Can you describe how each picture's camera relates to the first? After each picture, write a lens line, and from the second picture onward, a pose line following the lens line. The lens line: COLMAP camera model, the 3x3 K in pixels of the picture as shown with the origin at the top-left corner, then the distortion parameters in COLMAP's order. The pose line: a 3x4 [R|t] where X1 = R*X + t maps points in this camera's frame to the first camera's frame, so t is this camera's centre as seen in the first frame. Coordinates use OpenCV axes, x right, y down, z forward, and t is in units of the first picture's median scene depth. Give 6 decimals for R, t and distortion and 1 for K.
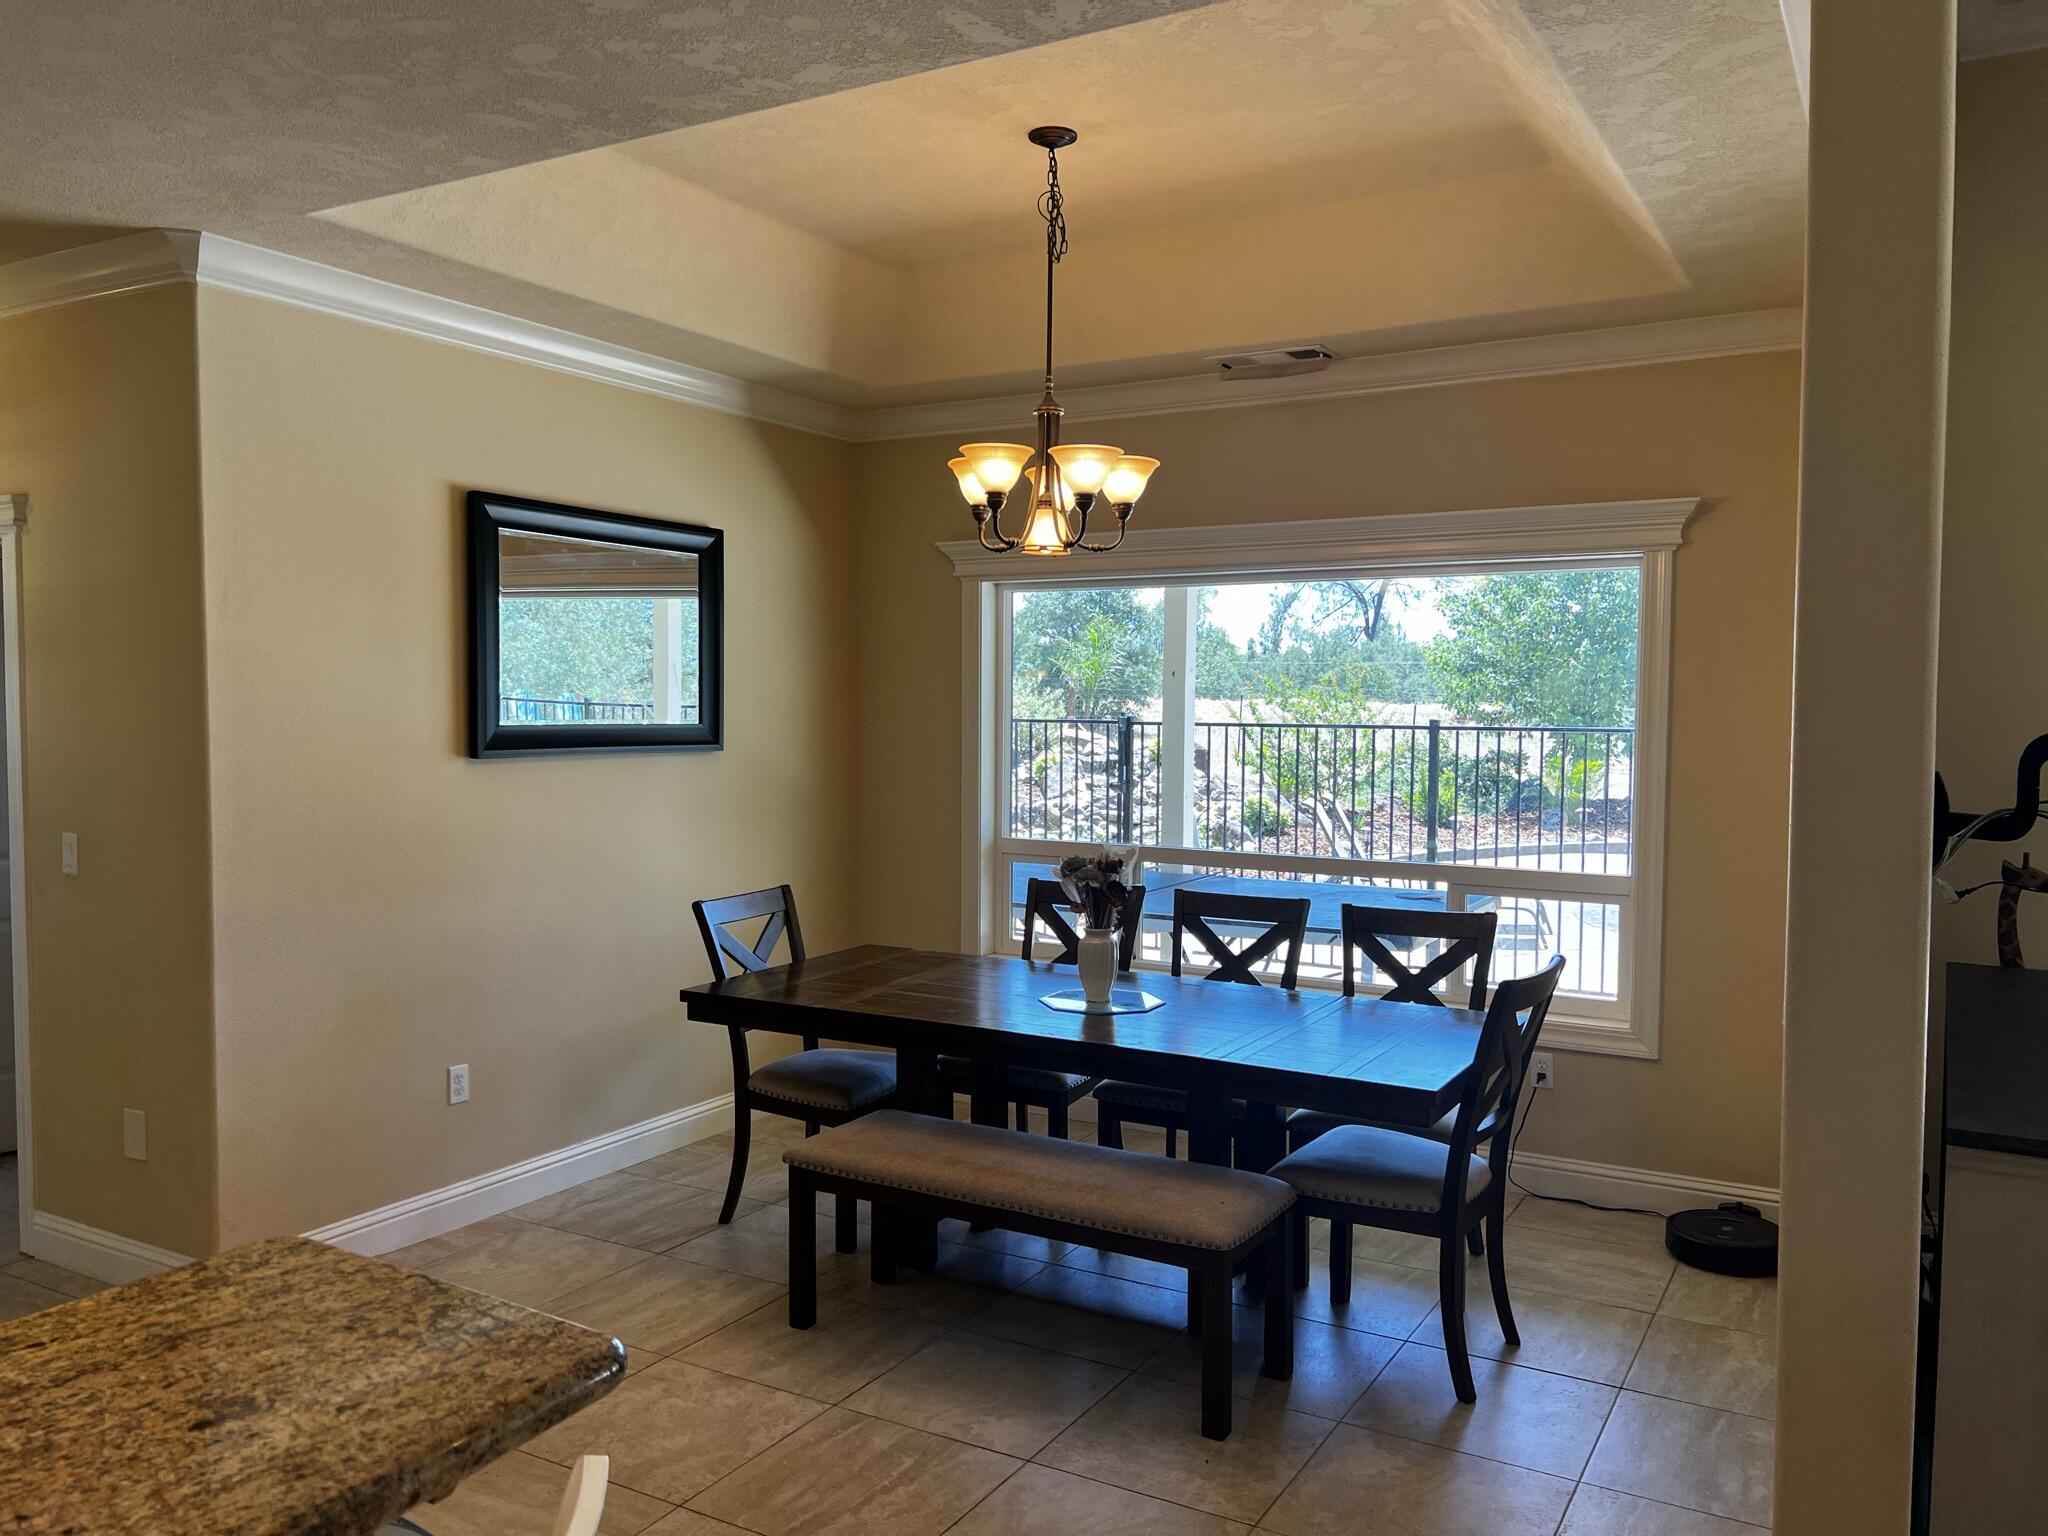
lens RADIAL K [[1544.9, 0, 1022.1], [0, 1544.9, 765.1], [0, 0, 1]] dist [0.012709, 0.000774]
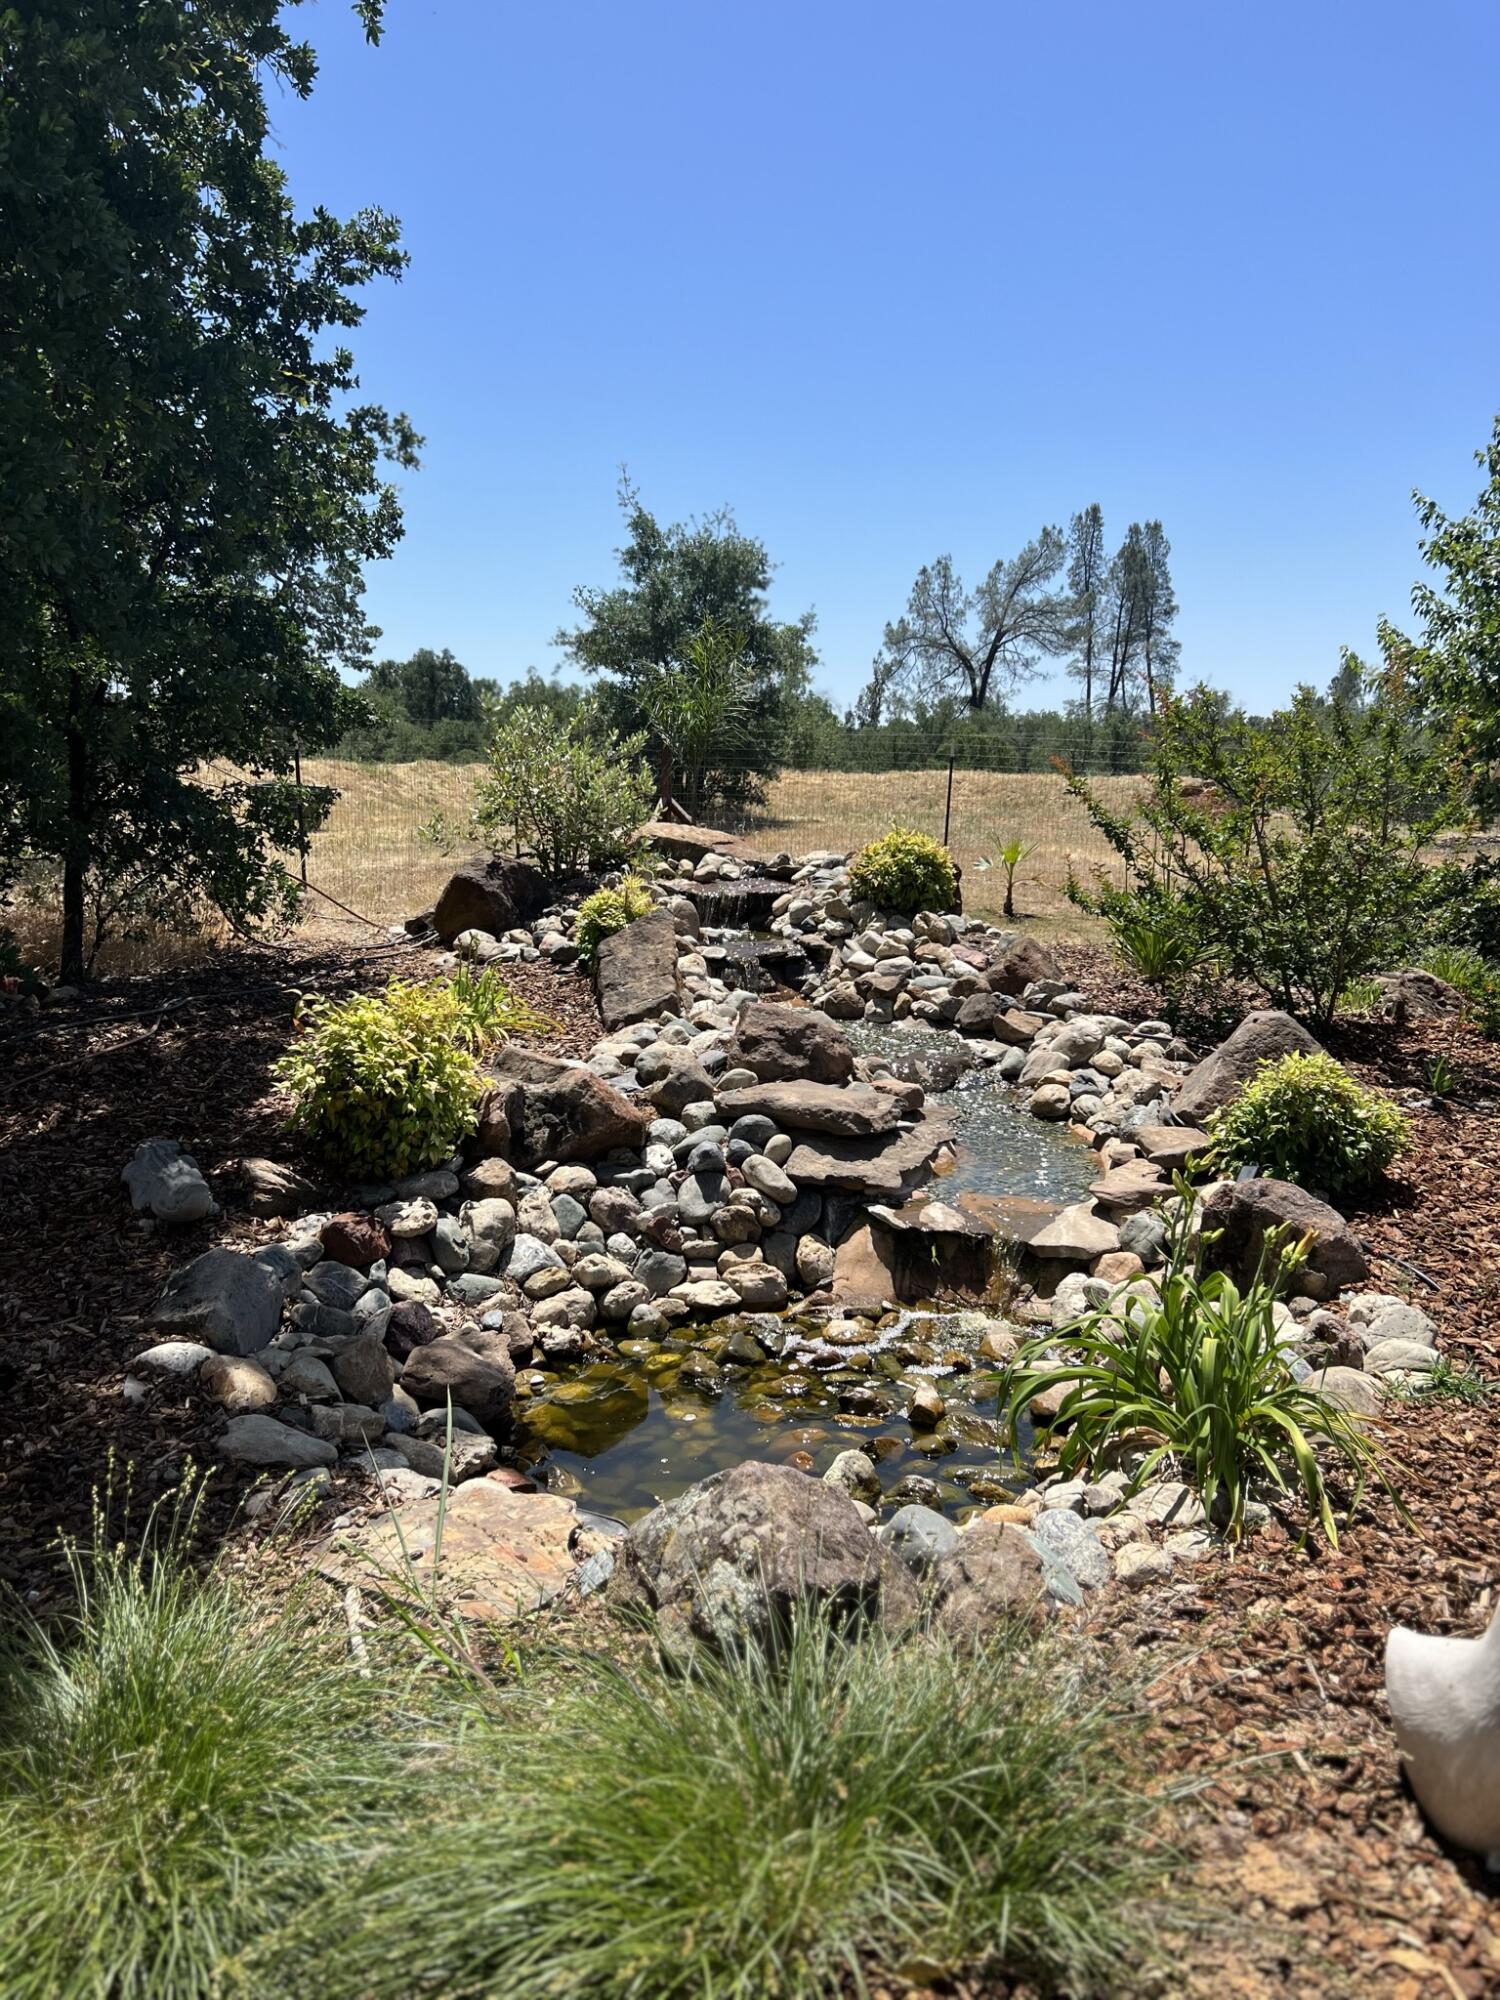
lens RADIAL K [[1508.7, 0, 749.9], [0, 1508.7, 1001.2], [0, 0, 1]] dist [0.012709, 0.000774]
pose [[0.996073, -0.017737, 0.086741, 0.018538], [0.008523, 0.994387, 0.105457, -0.019636], [-0.088124, -0.104303, 0.990634, 0.620746]]
